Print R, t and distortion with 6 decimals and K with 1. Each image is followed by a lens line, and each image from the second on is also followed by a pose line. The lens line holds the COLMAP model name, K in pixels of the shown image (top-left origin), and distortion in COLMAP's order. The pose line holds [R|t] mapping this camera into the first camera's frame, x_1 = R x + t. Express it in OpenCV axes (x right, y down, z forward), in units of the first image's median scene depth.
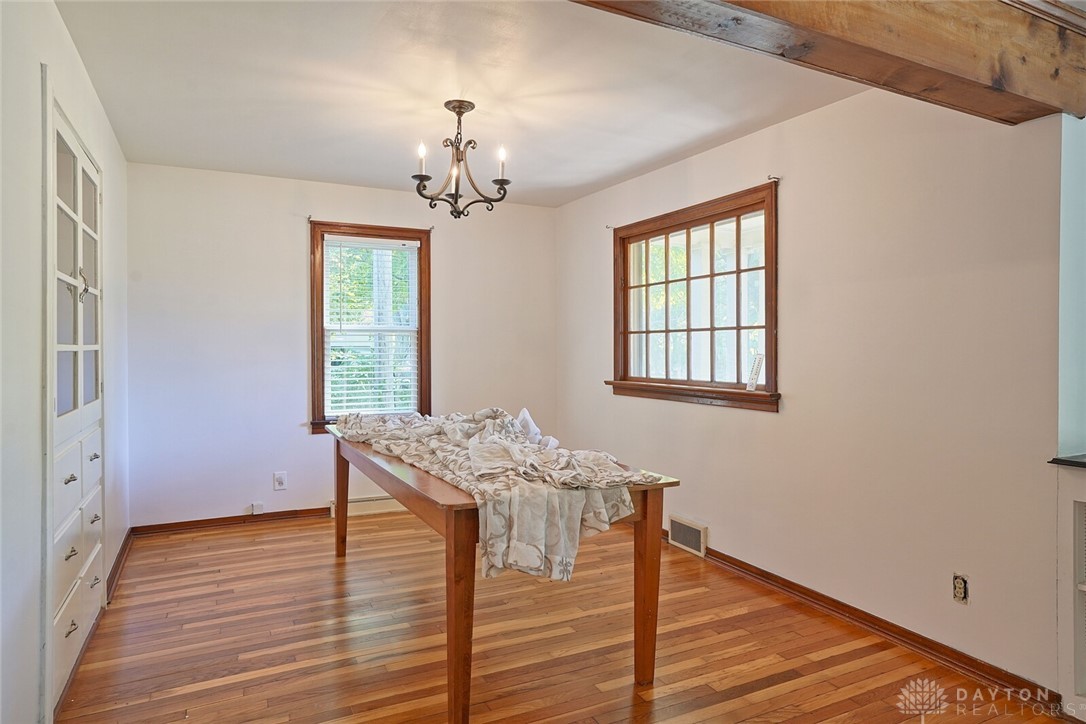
lens RADIAL K [[668.8, 0, 545.2], [0, 668.8, 354.6], [0, 0, 1]] dist [0.002467, 0.000619]
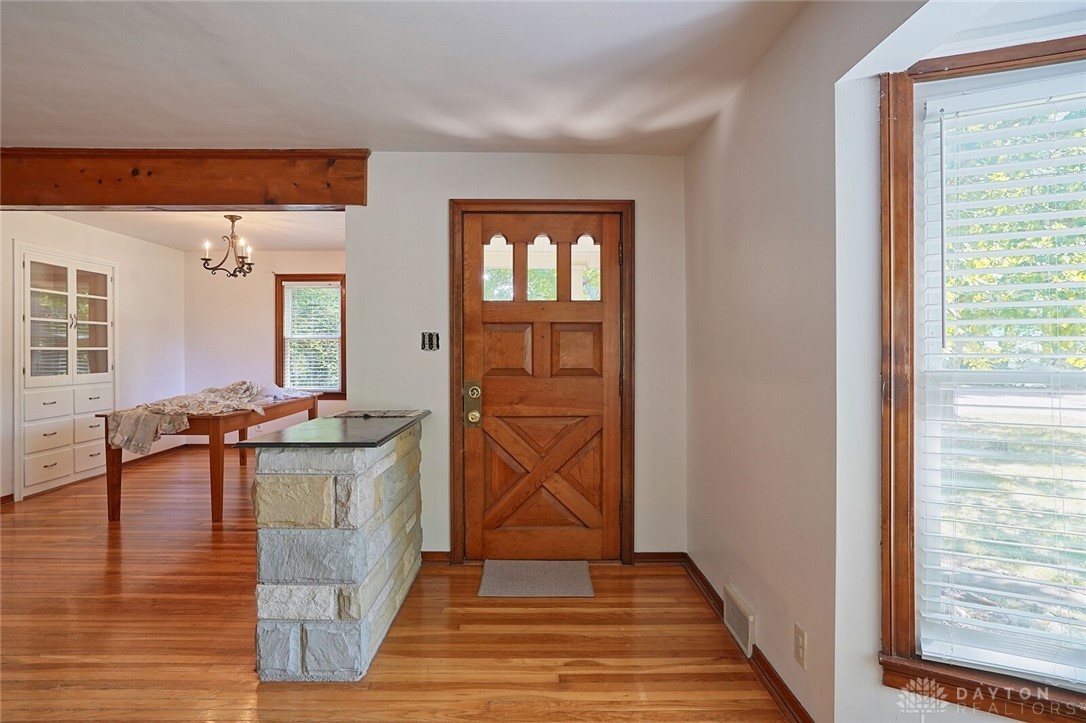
lens RADIAL K [[603.6, 0, 545.4], [0, 603.6, 358.9], [0, 0, 1]] dist [-0.036814, 0.001056]
pose [[0.903367, 0.002883, -0.428859, 1.417462], [-0.000956, 0.999988, 0.004709, 0.011972], [0.428868, -0.003844, 0.903359, -0.125083]]
